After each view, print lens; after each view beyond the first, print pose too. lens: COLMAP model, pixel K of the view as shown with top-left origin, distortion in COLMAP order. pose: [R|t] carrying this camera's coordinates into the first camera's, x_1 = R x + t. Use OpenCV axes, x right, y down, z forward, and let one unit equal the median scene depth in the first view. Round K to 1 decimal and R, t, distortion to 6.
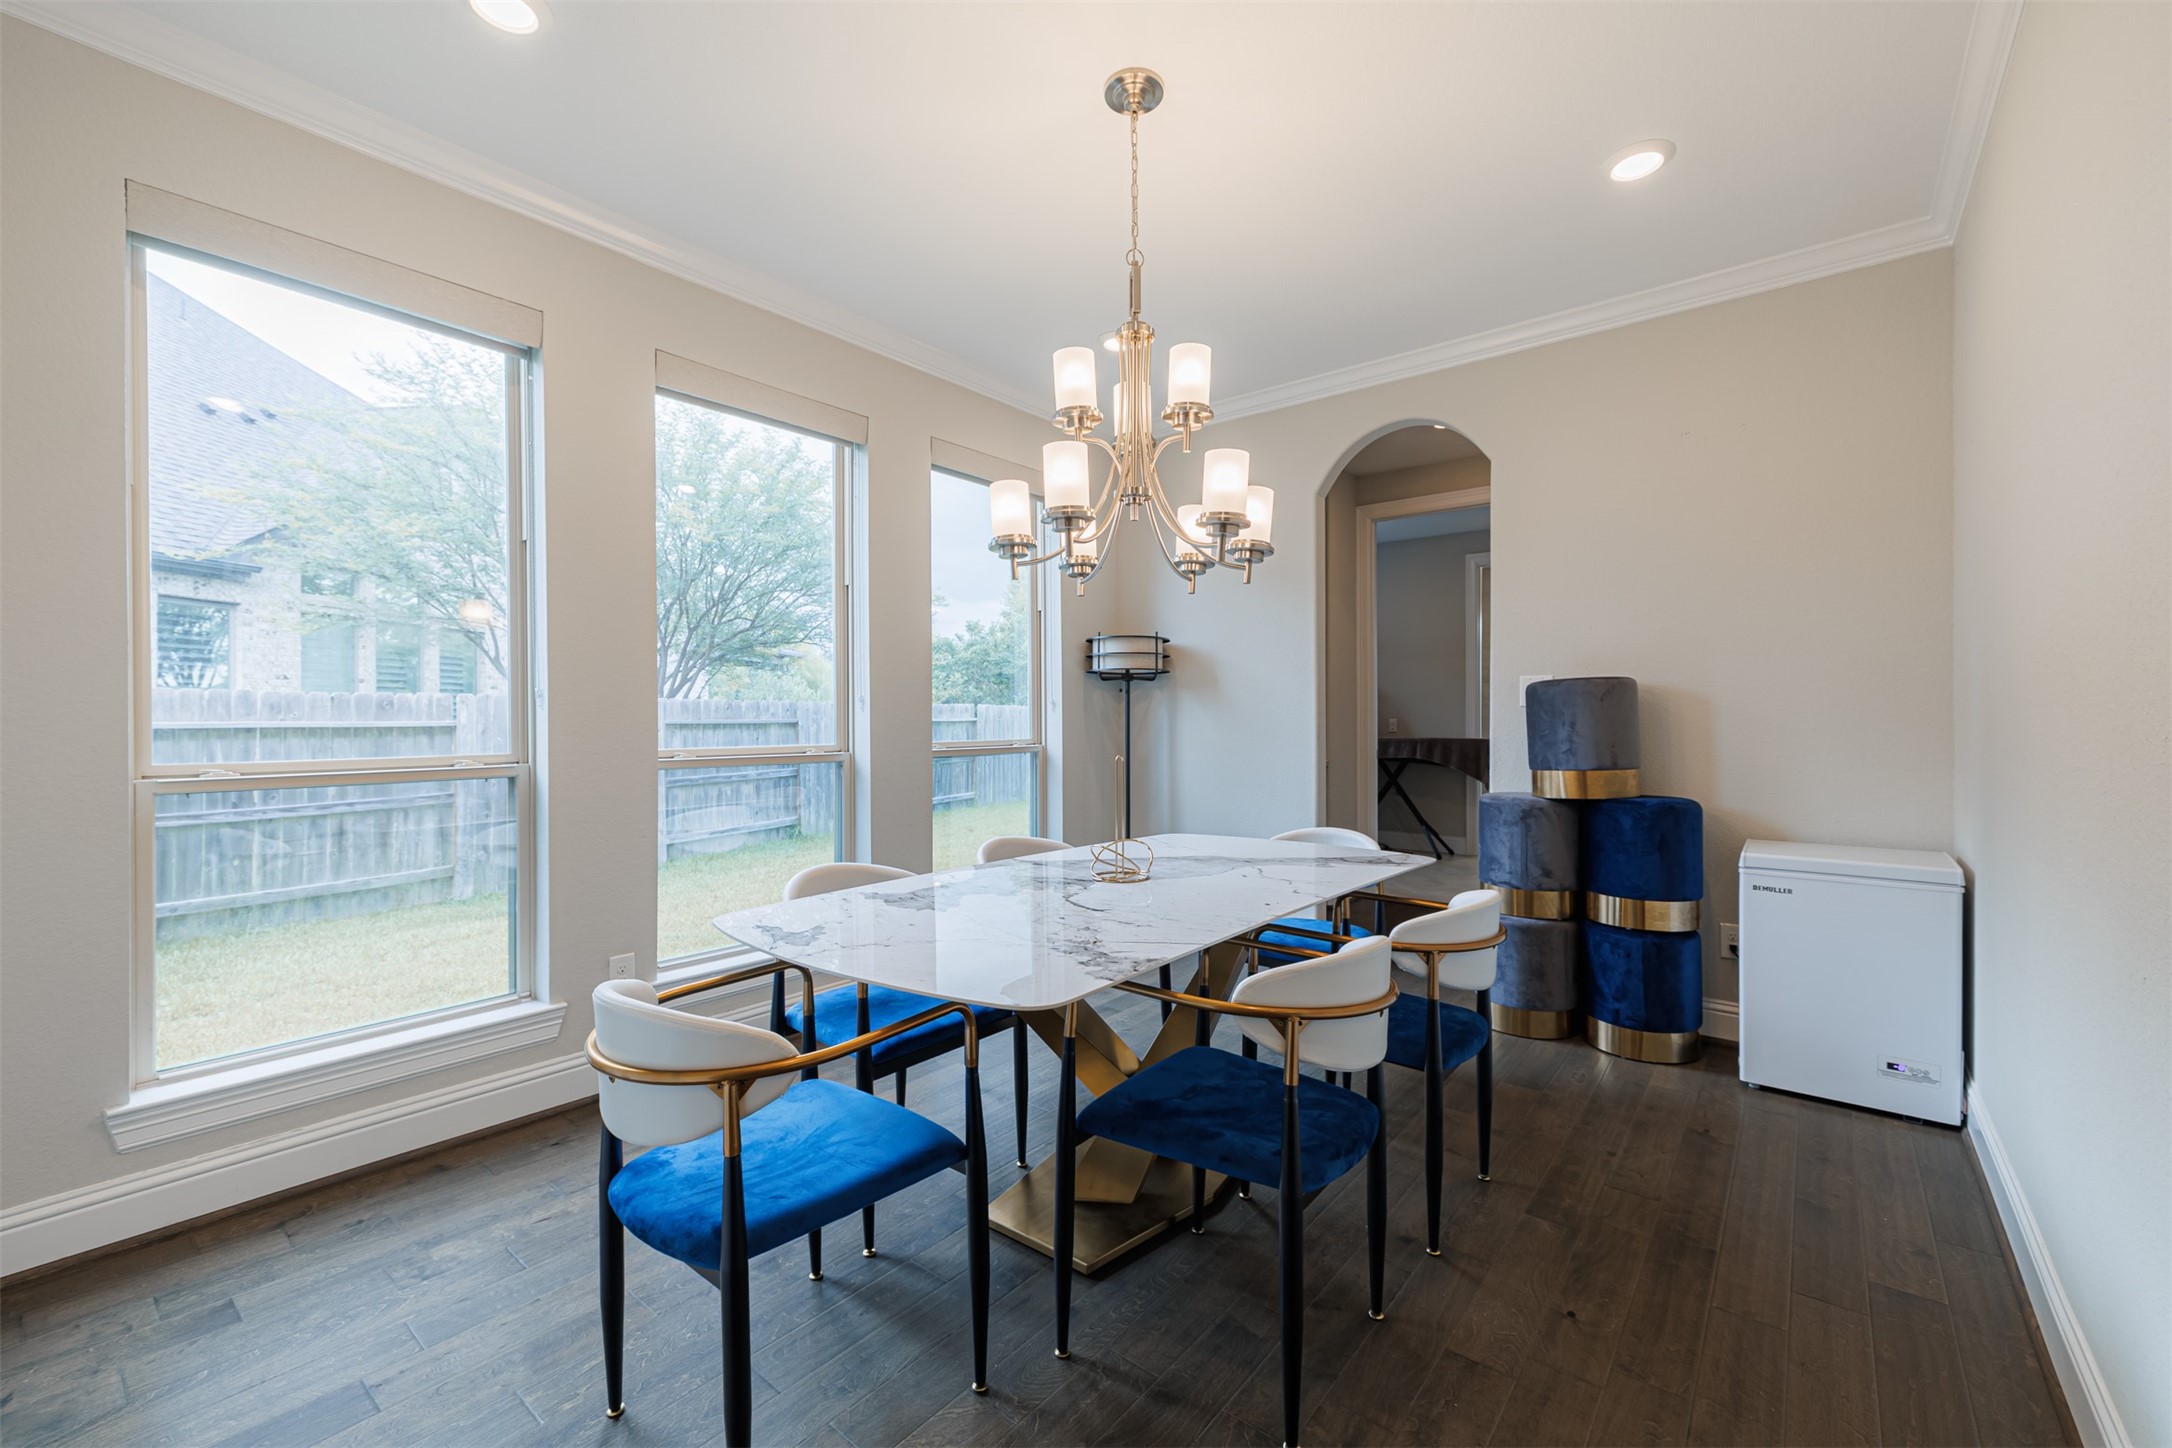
lens RADIAL K [[903.3, 0, 1081.9], [0, 903.3, 718.2], [0, 0, 1]] dist [0.001000, -0.000025]
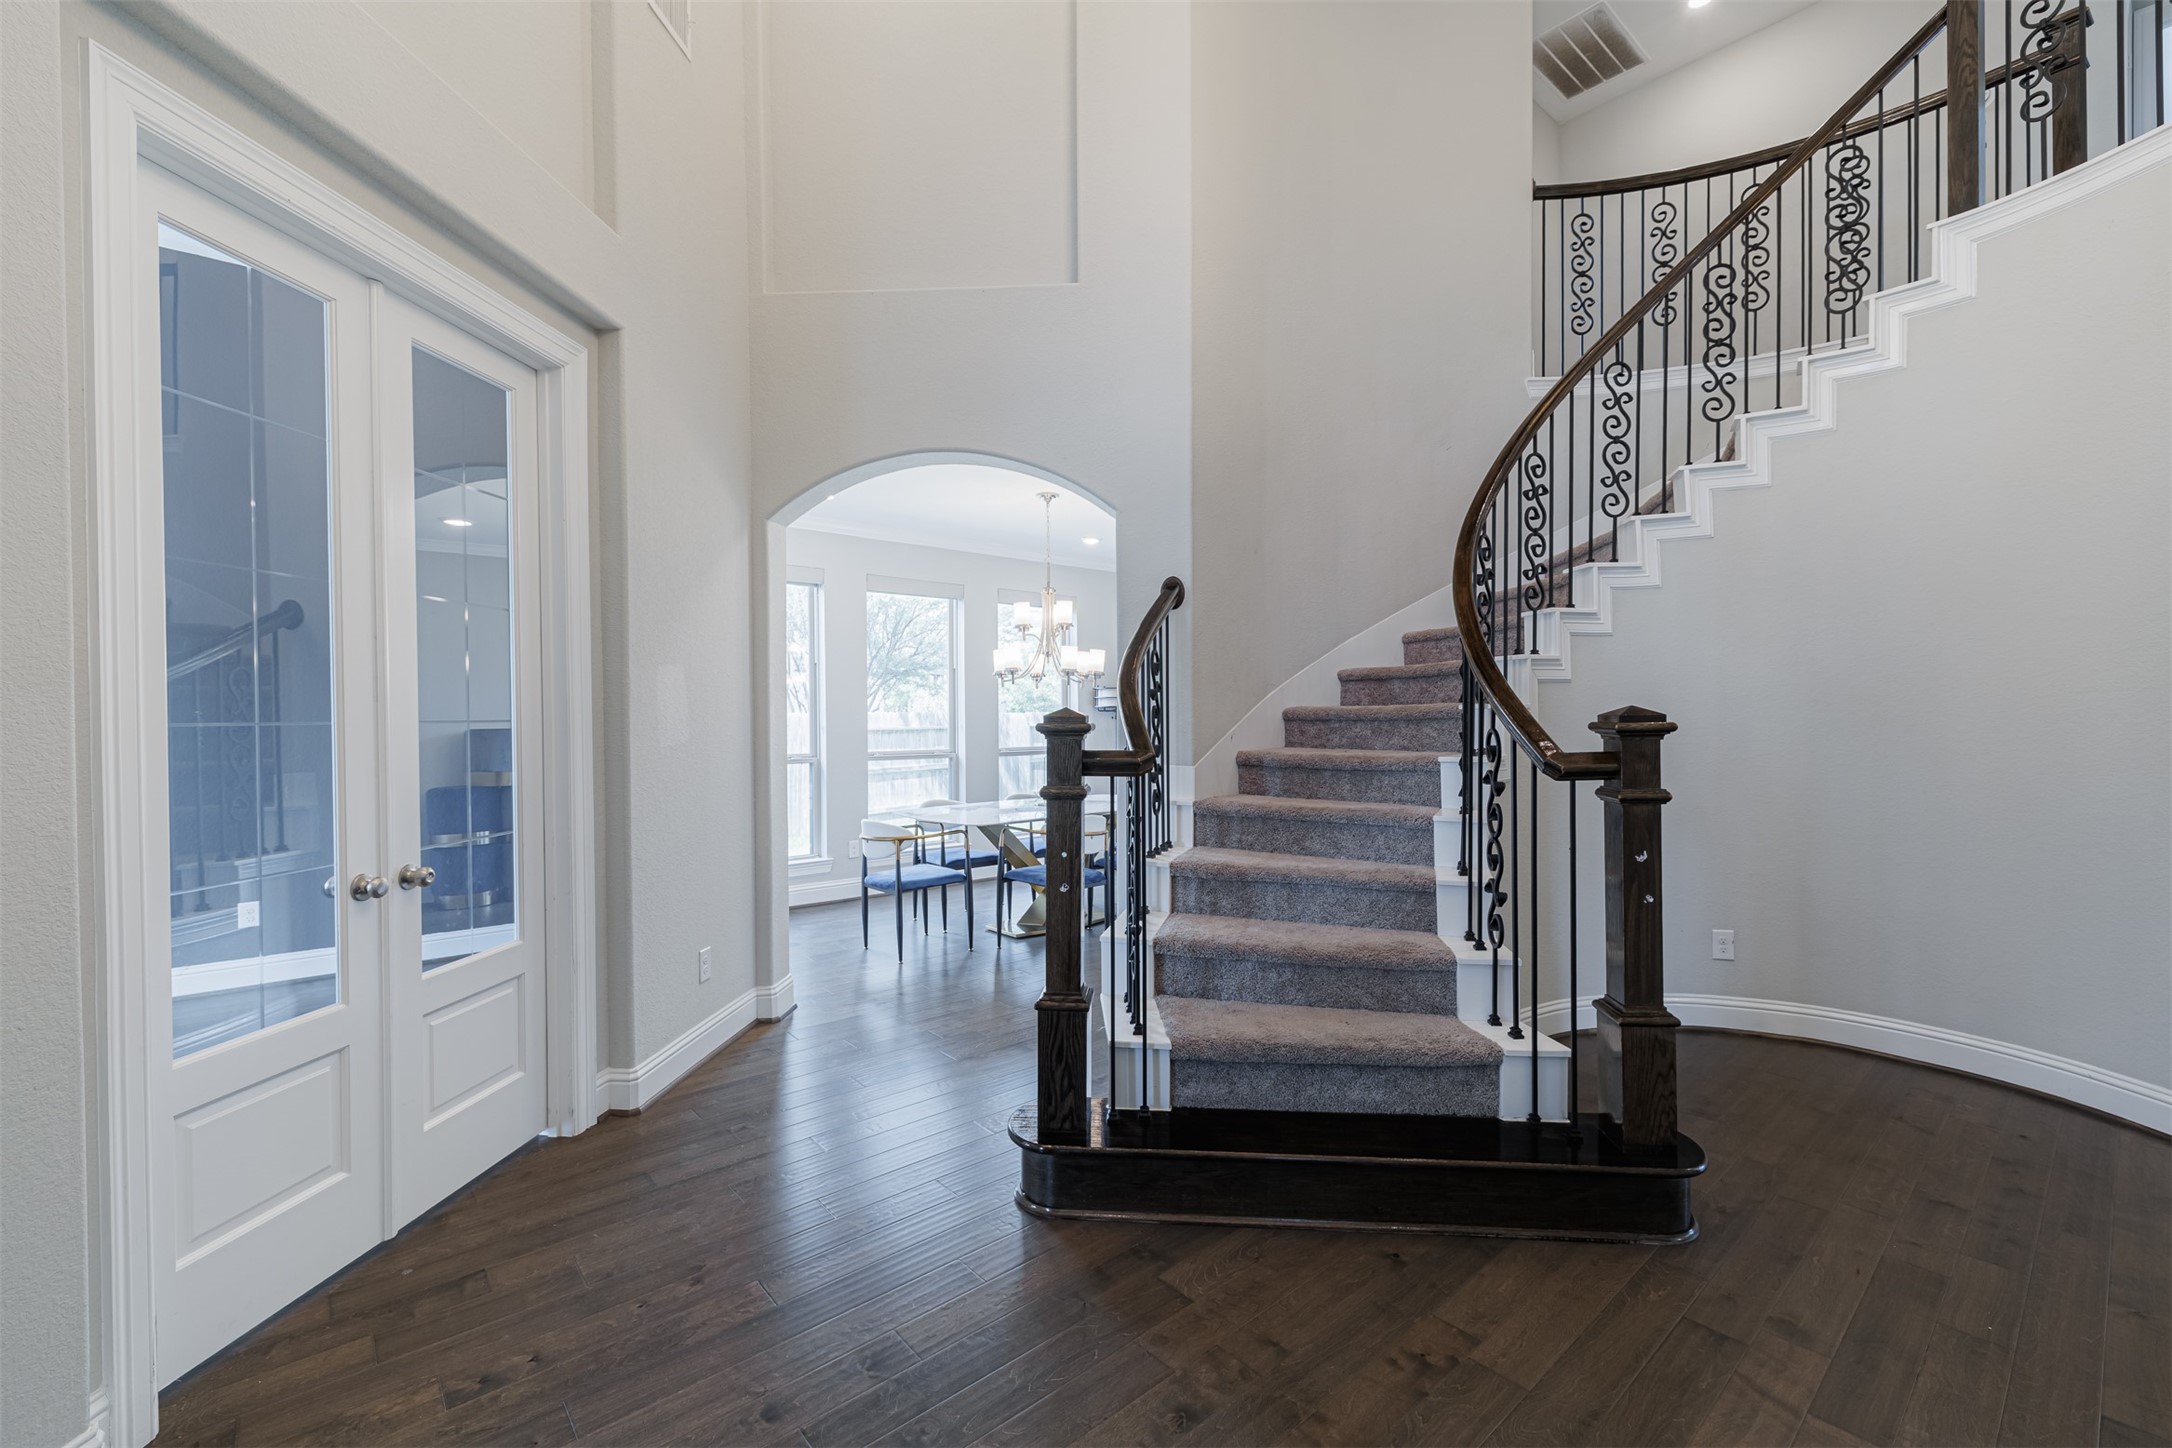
lens RADIAL K [[903.3, 0, 1081.9], [0, 903.3, 718.2], [0, 0, 1]] dist [0.001000, -0.000025]
pose [[0.984878, 0.000195, -0.173249, 0.396169], [0.000173, 0.999998, 0.002107, -0.046756], [0.173249, -0.002105, 0.984876, -0.999977]]
